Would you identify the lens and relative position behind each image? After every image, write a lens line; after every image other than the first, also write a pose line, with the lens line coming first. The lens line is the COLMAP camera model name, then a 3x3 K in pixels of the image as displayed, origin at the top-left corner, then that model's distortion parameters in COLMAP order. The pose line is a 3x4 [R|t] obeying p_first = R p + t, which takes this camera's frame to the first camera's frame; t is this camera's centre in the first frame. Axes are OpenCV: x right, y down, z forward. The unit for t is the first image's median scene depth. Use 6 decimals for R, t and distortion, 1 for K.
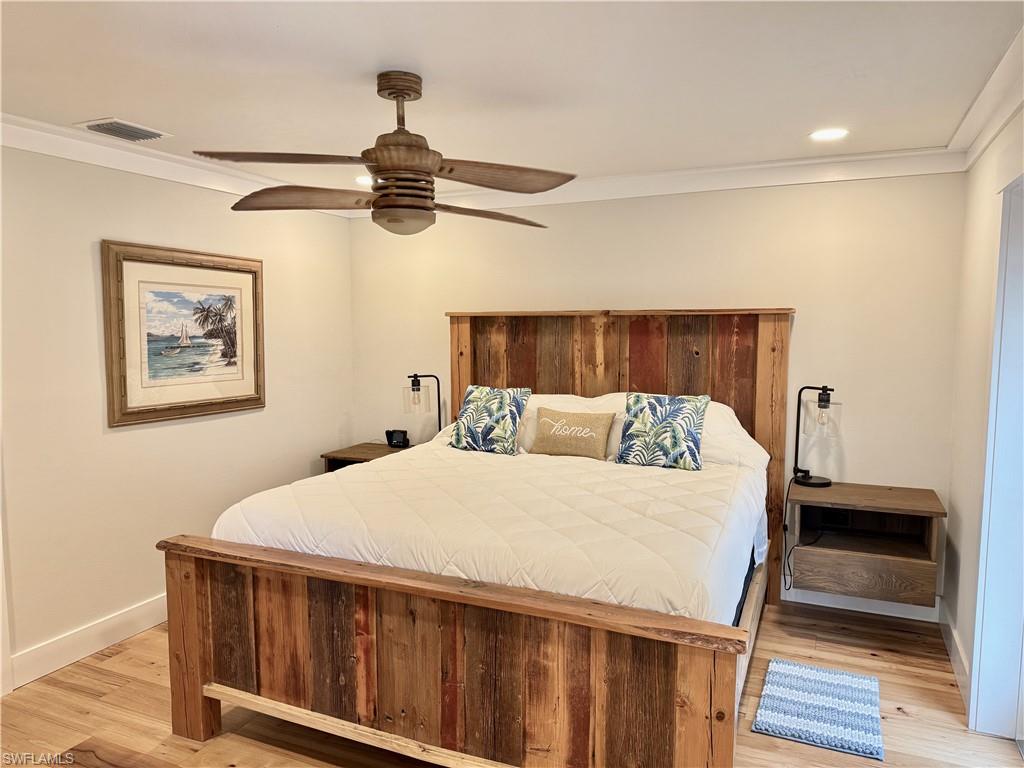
lens RADIAL K [[720.7, 0, 513.3], [0, 720.7, 363.9], [0, 0, 1]] dist [0.037276, -0.034634]
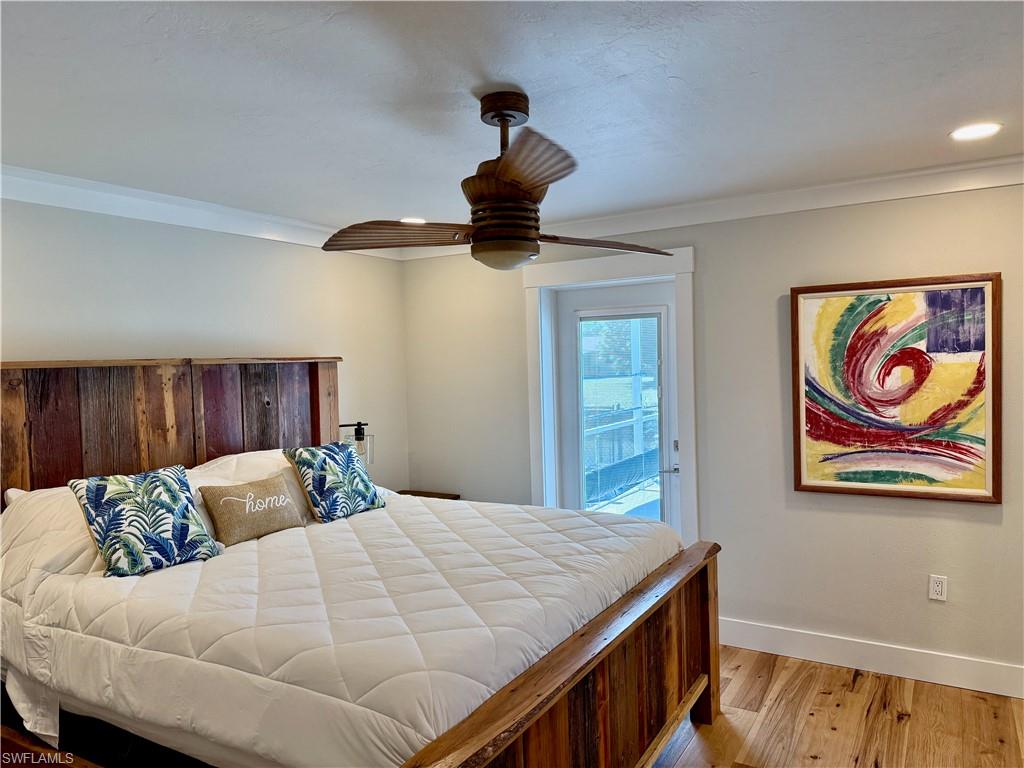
lens RADIAL K [[720.7, 0, 512.4], [0, 720.7, 384.7], [0, 0, 1]] dist [0.037276, -0.034634]
pose [[0.103395, -0.031856, 0.994130, -0.652137], [0.095251, 0.995210, 0.021984, -0.029520], [-0.990069, 0.092419, 0.105935, 0.580957]]
